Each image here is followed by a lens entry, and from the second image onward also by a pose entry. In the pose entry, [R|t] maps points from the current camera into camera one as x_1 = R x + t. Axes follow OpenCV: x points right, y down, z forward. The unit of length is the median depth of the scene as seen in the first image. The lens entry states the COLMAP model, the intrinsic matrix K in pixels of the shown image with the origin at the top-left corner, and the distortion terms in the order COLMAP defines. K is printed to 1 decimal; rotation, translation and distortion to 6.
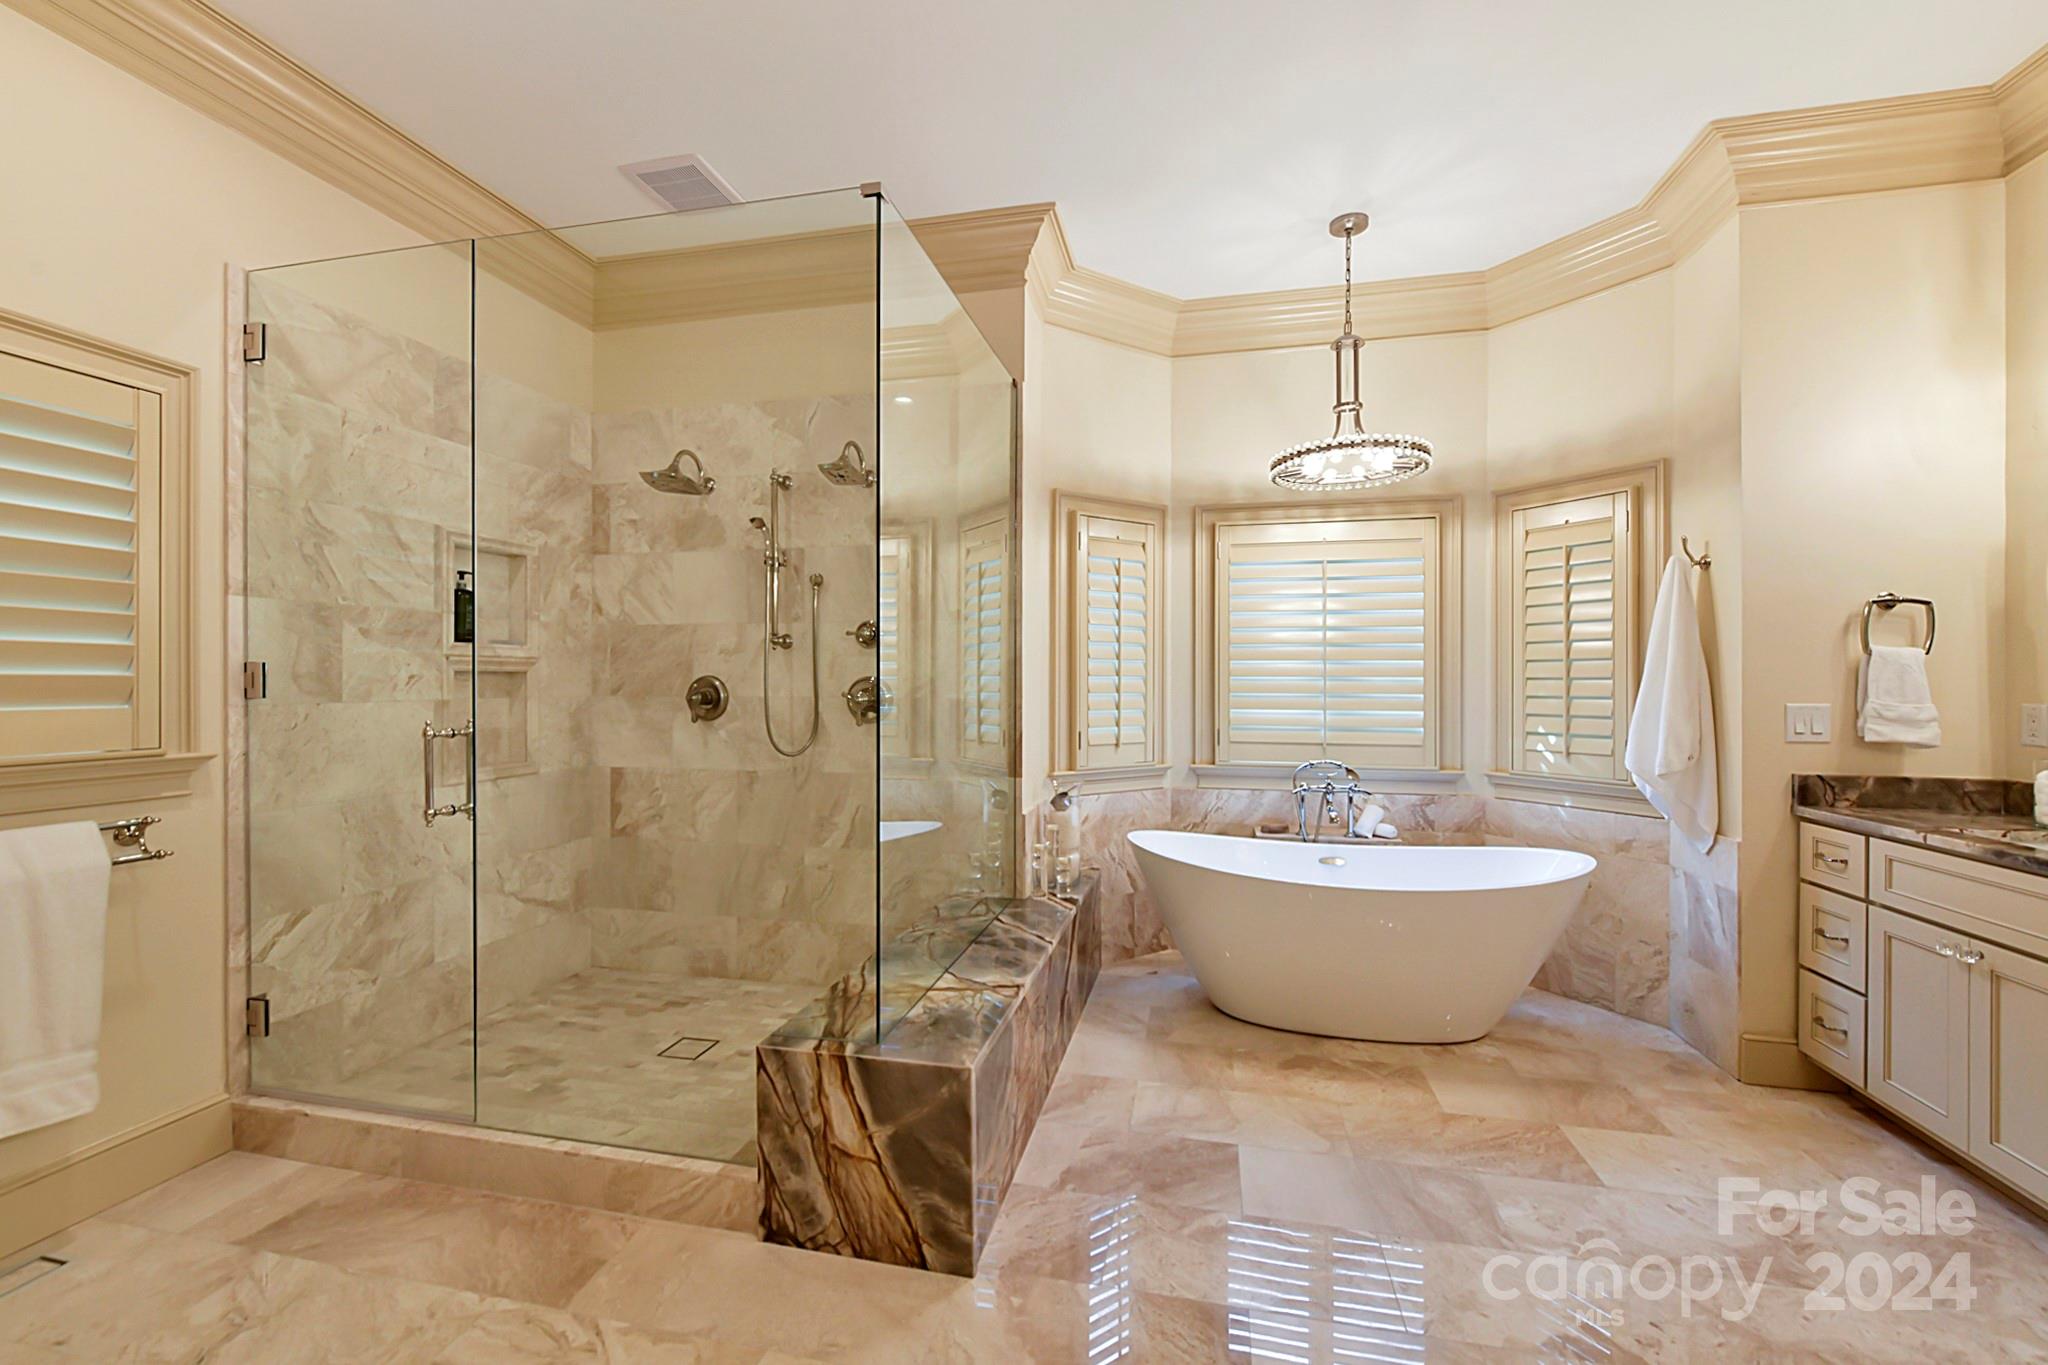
lens RADIAL K [[818.3, 0, 1029.2], [0, 818.3, 667.0], [0, 0, 1]] dist [0.002118, -0.000358]
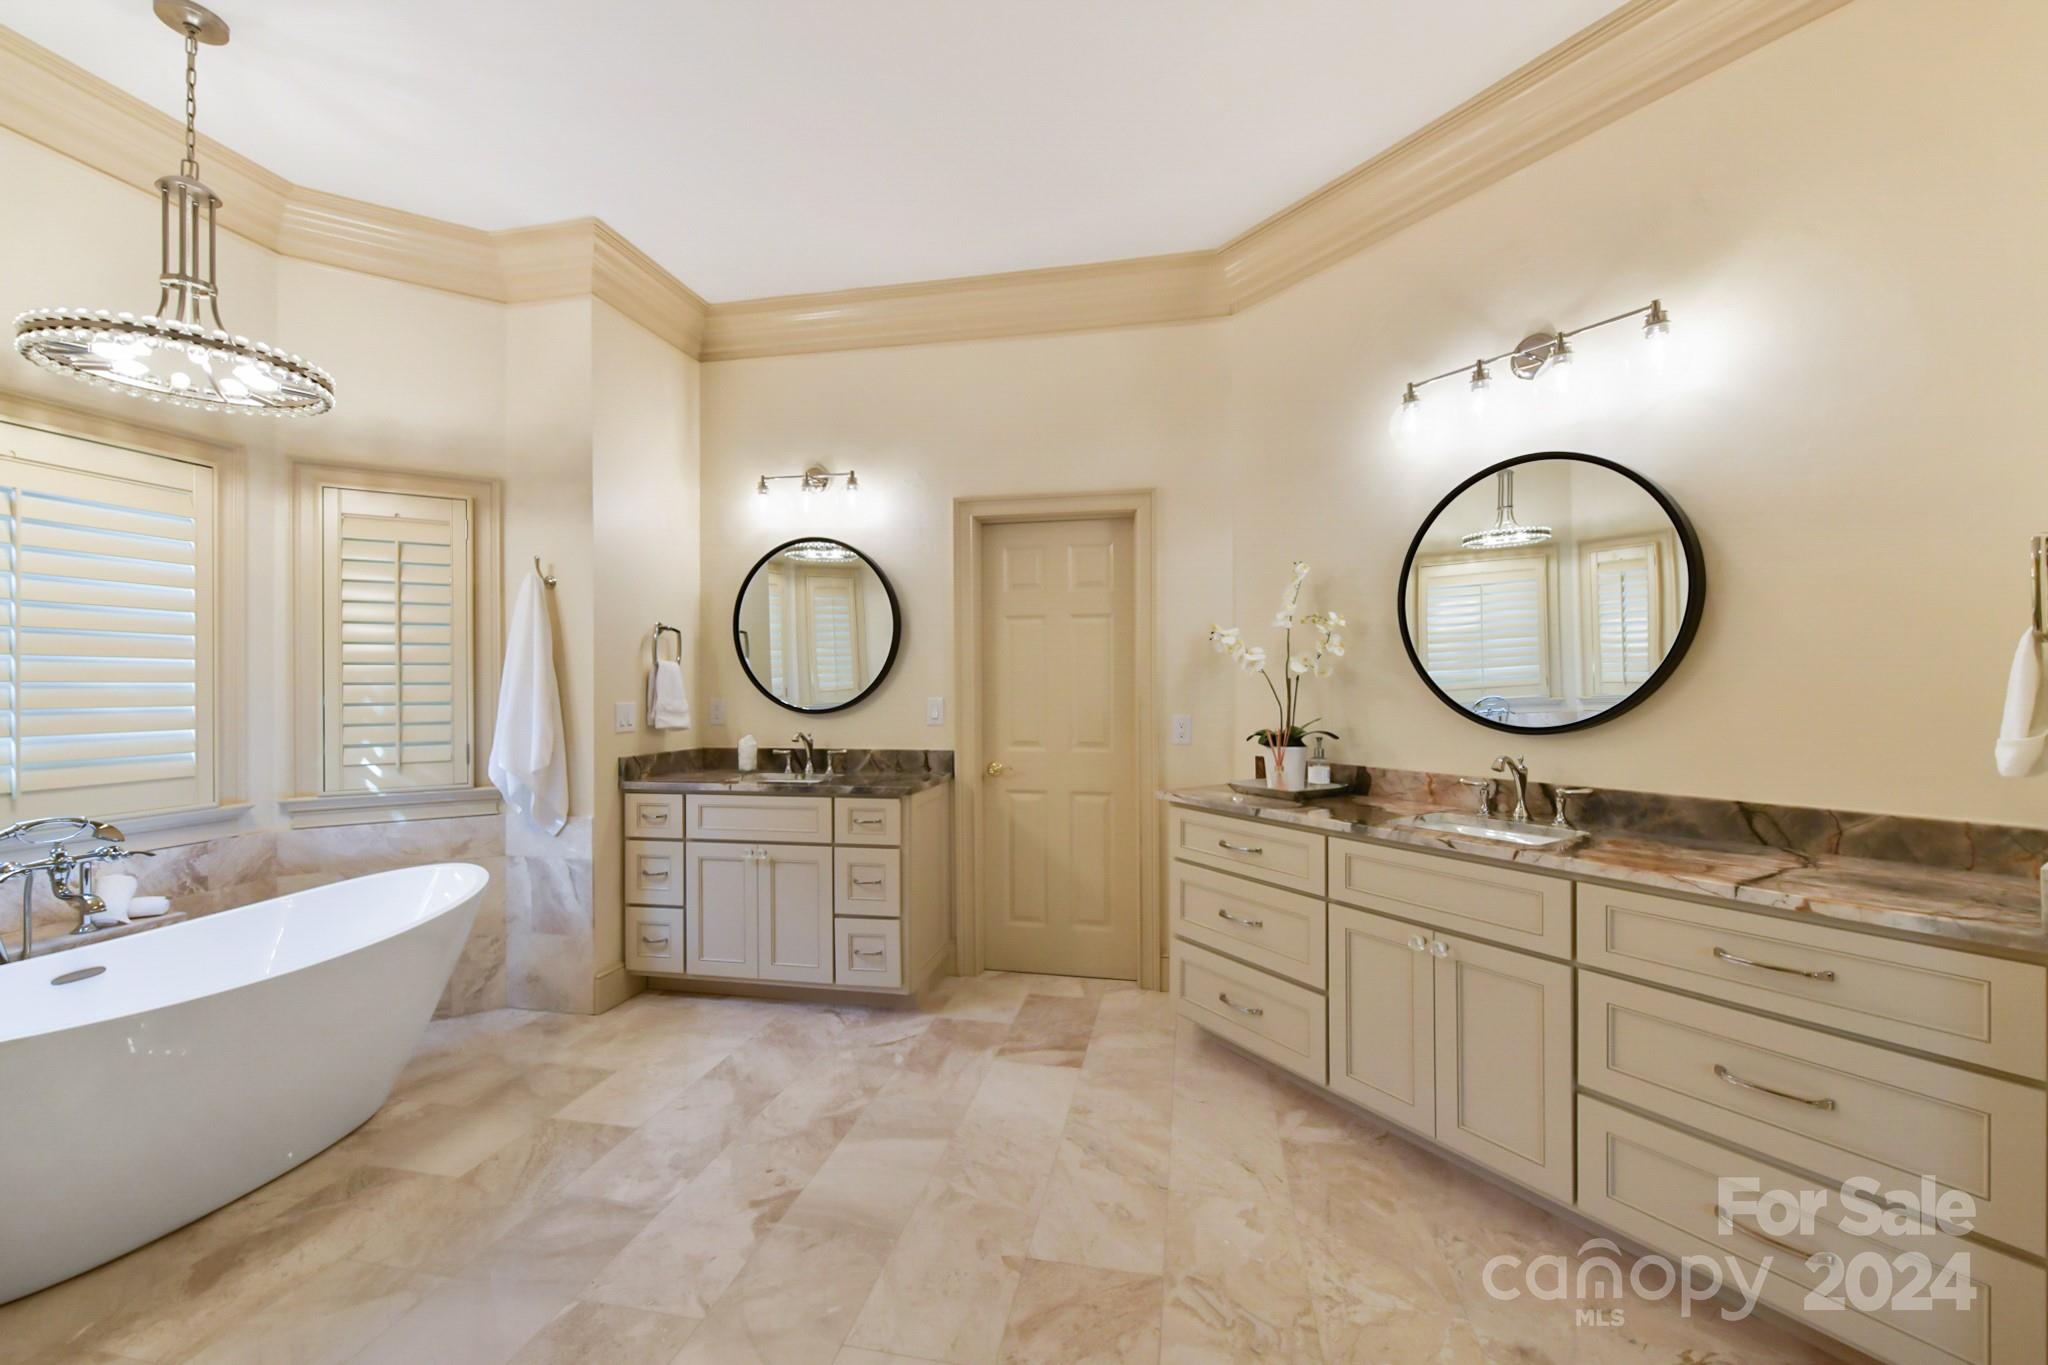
lens RADIAL K [[818.3, 0, 1029.2], [0, 818.3, 667.0], [0, 0, 1]] dist [0.002118, -0.000358]
pose [[-0.014084, 0.017462, 0.999748, -0.337109], [-0.012184, 0.999770, -0.017634, 0.003367], [-0.999827, -0.012429, -0.013868, 0.351226]]
